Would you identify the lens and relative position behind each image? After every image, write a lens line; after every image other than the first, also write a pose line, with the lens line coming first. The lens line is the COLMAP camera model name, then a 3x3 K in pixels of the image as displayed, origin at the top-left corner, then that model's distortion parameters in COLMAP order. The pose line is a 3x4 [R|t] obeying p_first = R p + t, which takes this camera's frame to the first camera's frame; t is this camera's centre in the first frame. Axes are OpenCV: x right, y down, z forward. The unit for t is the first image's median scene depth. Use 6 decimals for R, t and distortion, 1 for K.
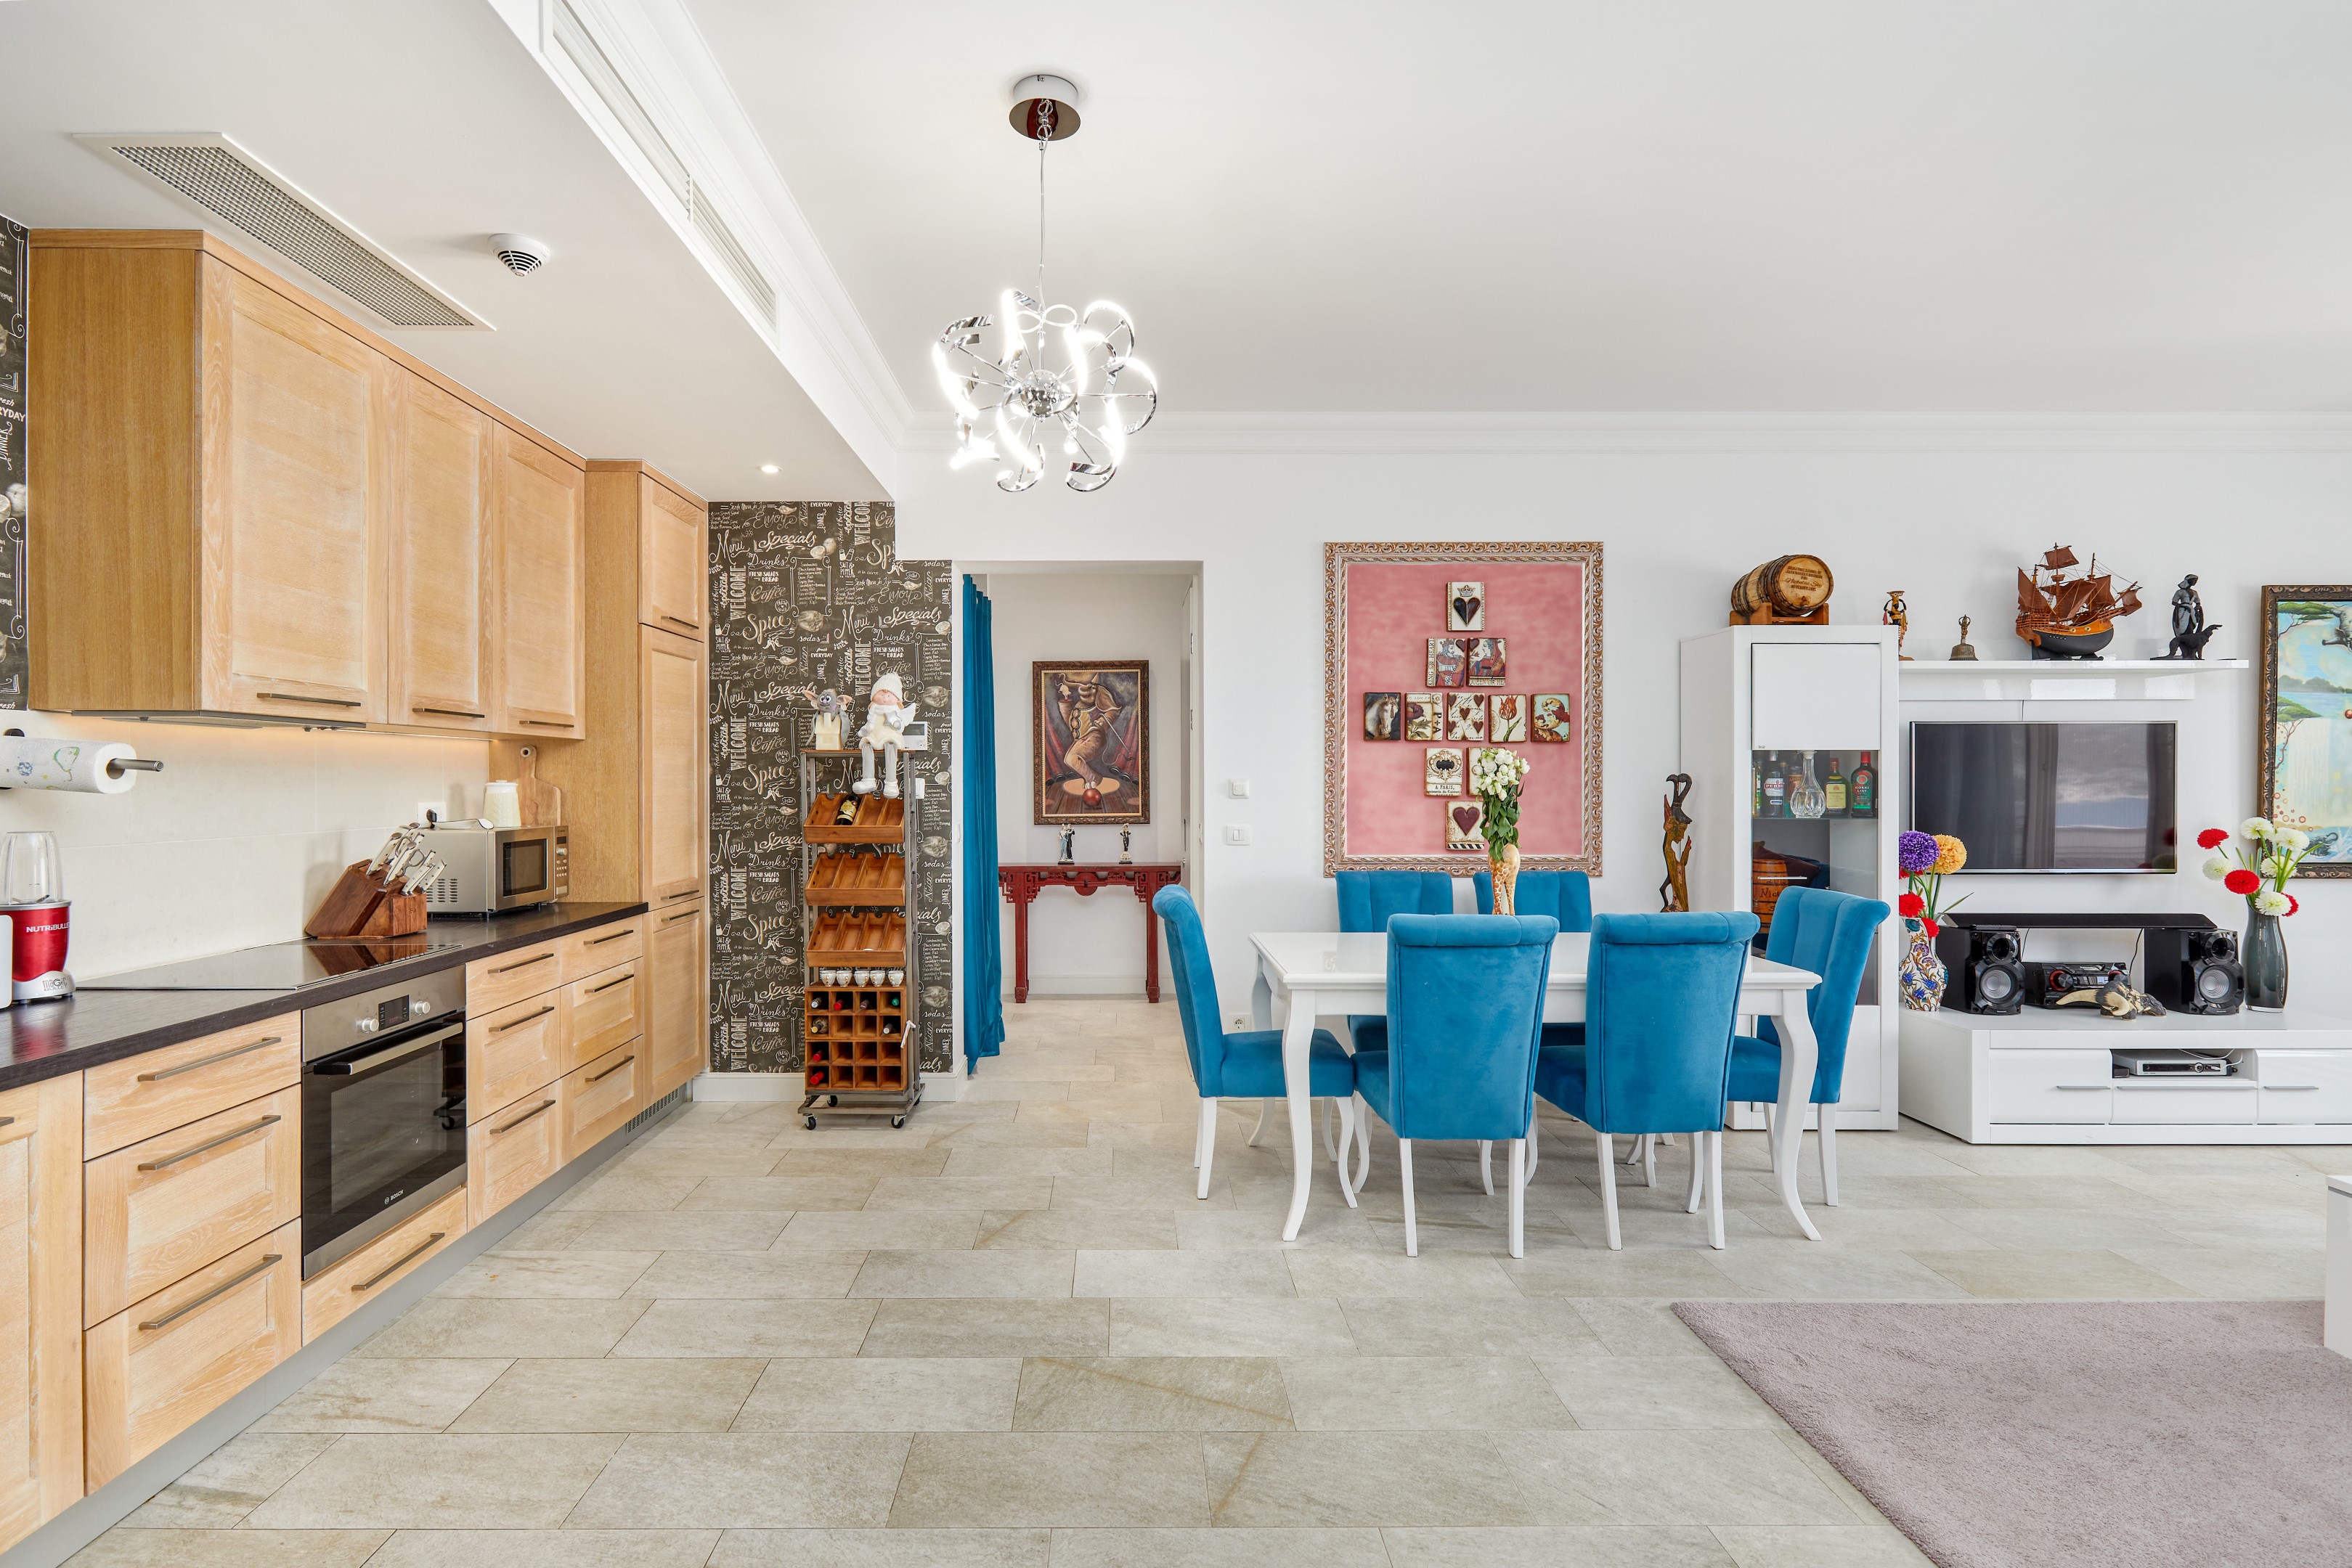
lens RADIAL K [[1095.4, 0, 1134.6], [0, 1095.4, 782.5], [0, 0, 1]] dist [0.000953, 0.000647]
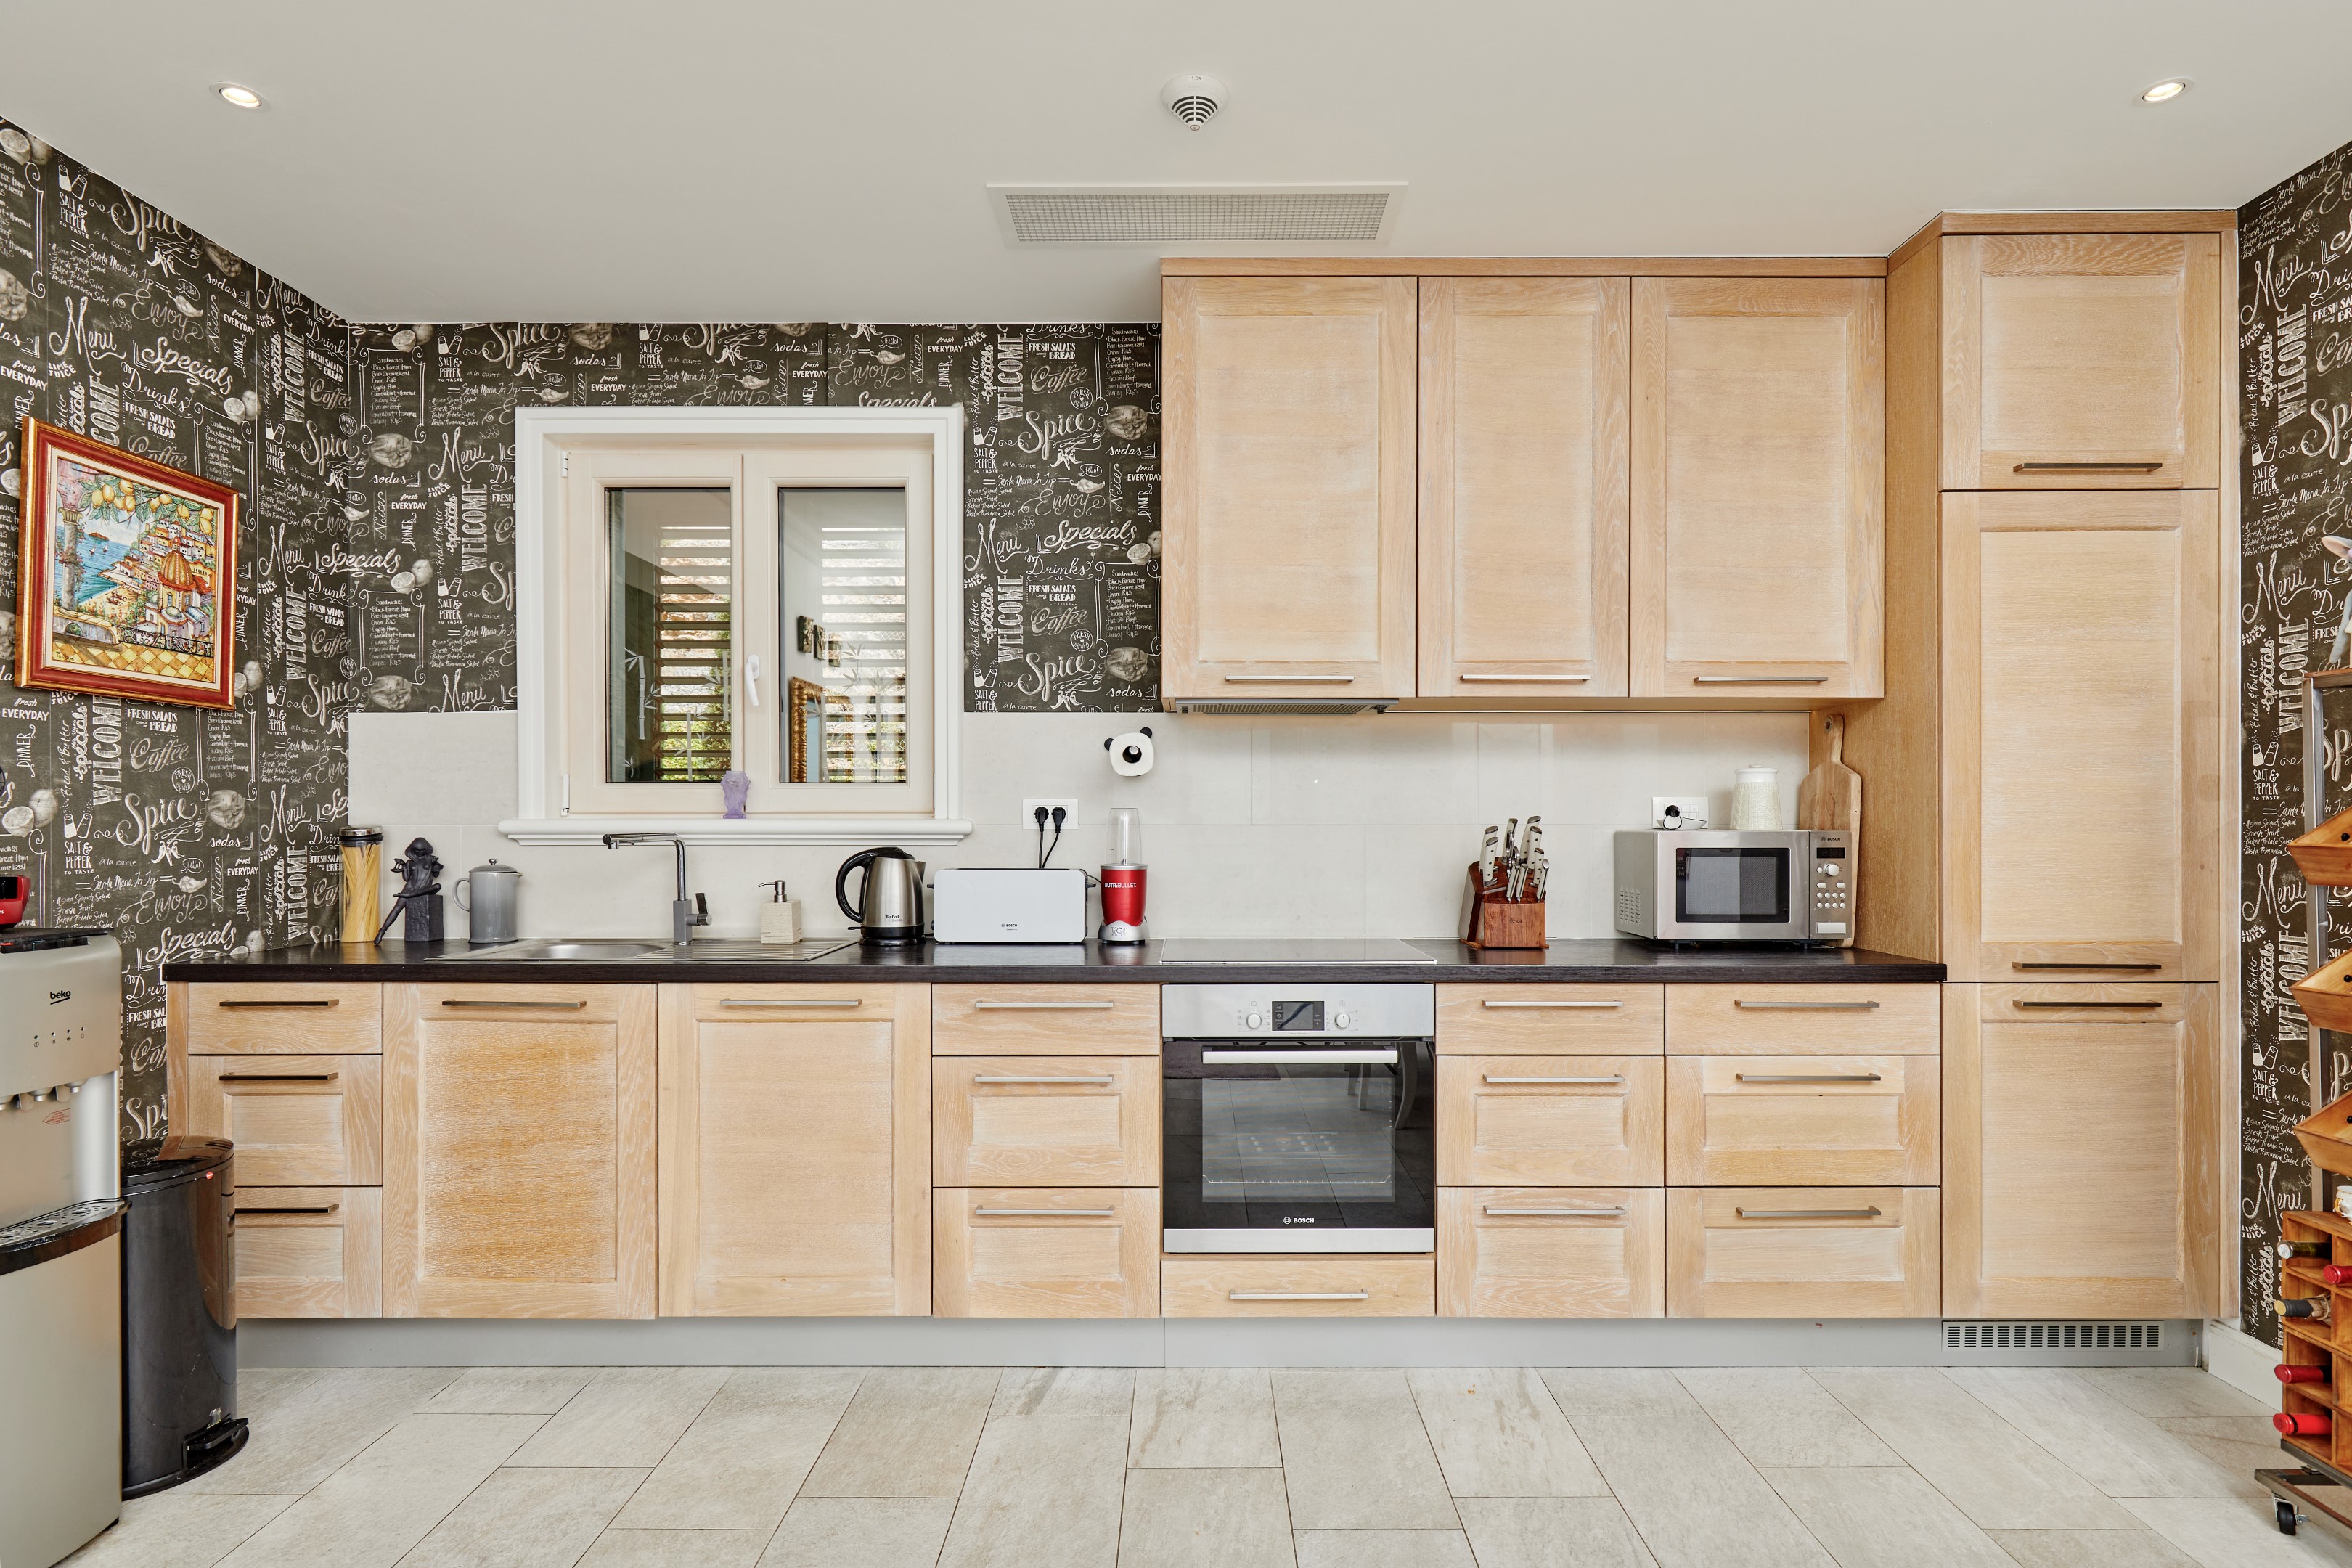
lens RADIAL K [[1212.9, 0, 1181.3], [0, 1212.9, 825.7], [0, 0, 1]] dist [0.000638, 0.000713]
pose [[-0.008360, 0.004067, -0.999957, 0.182564], [-0.000574, 0.999992, 0.004072, 0.028601], [0.999965, 0.000608, -0.008358, 0.521833]]
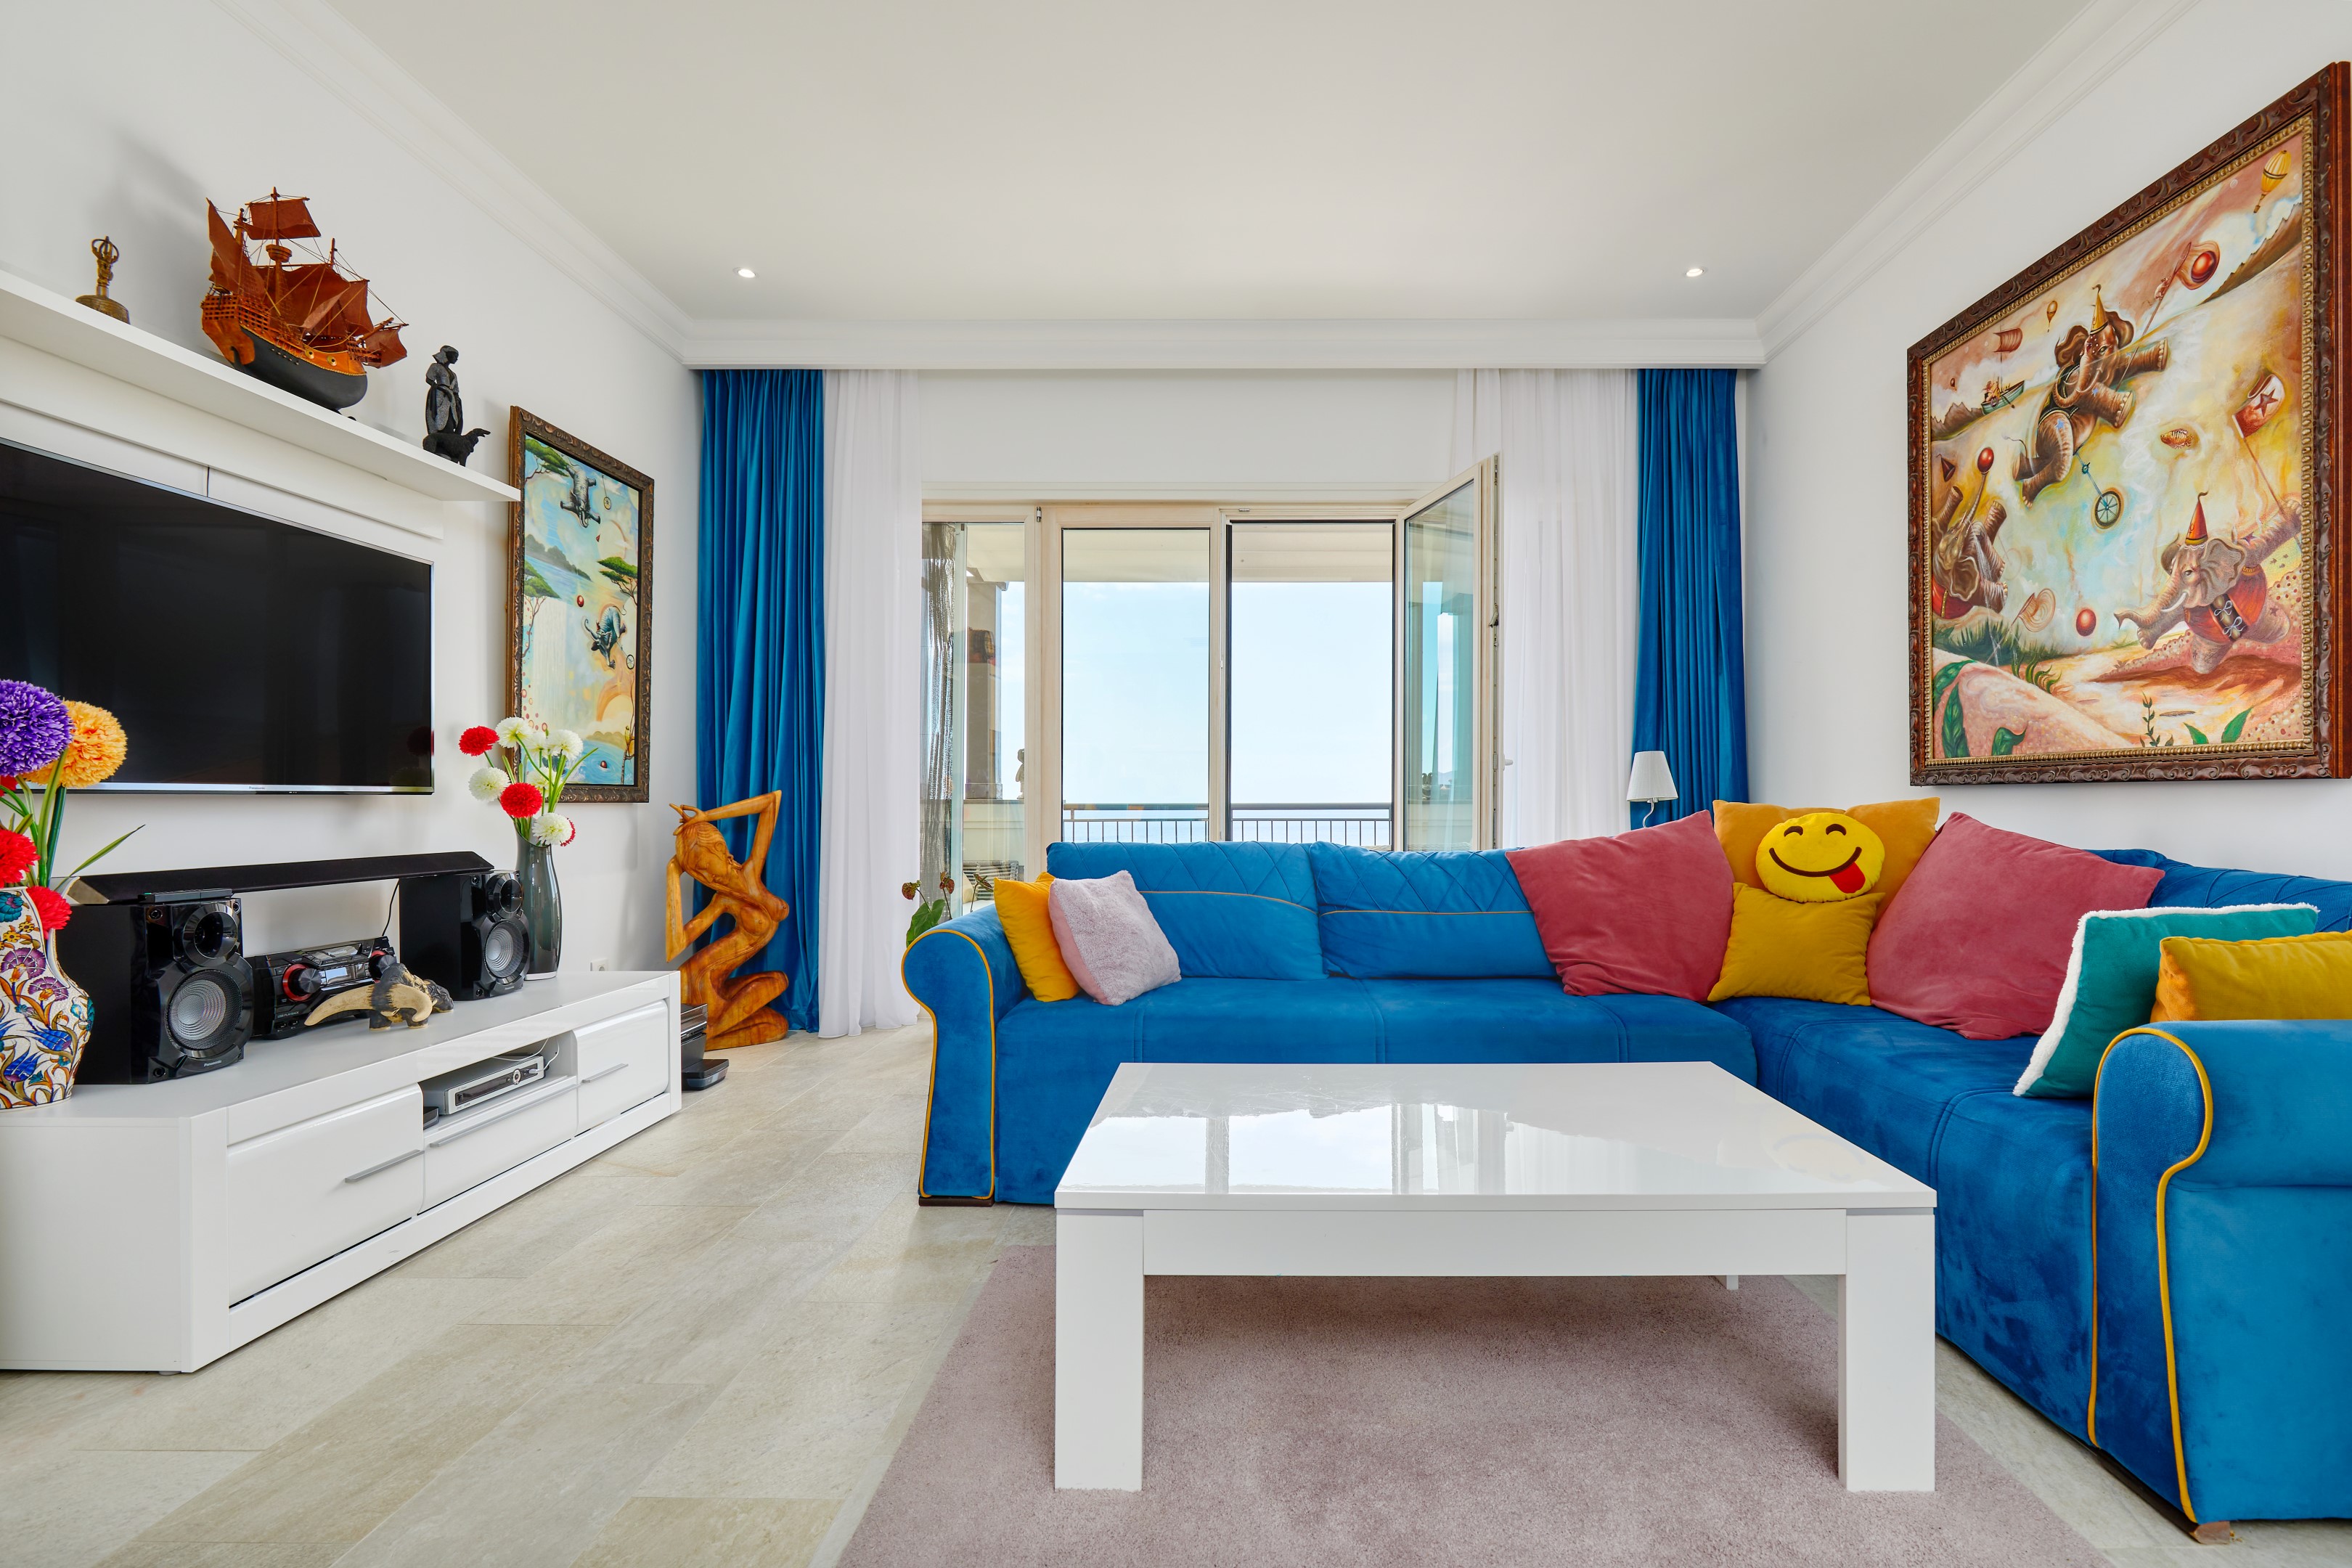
lens RADIAL K [[1129.1, 0, 1234.1], [0, 1129.1, 805.1], [0, 0, 1]] dist [0.000122, 0.000311]
pose [[0.021090, -0.004722, 0.999766, 0.281960], [0.003461, 0.999983, 0.004650, 0.088059], [-0.999772, 0.003362, 0.021106, 0.505179]]
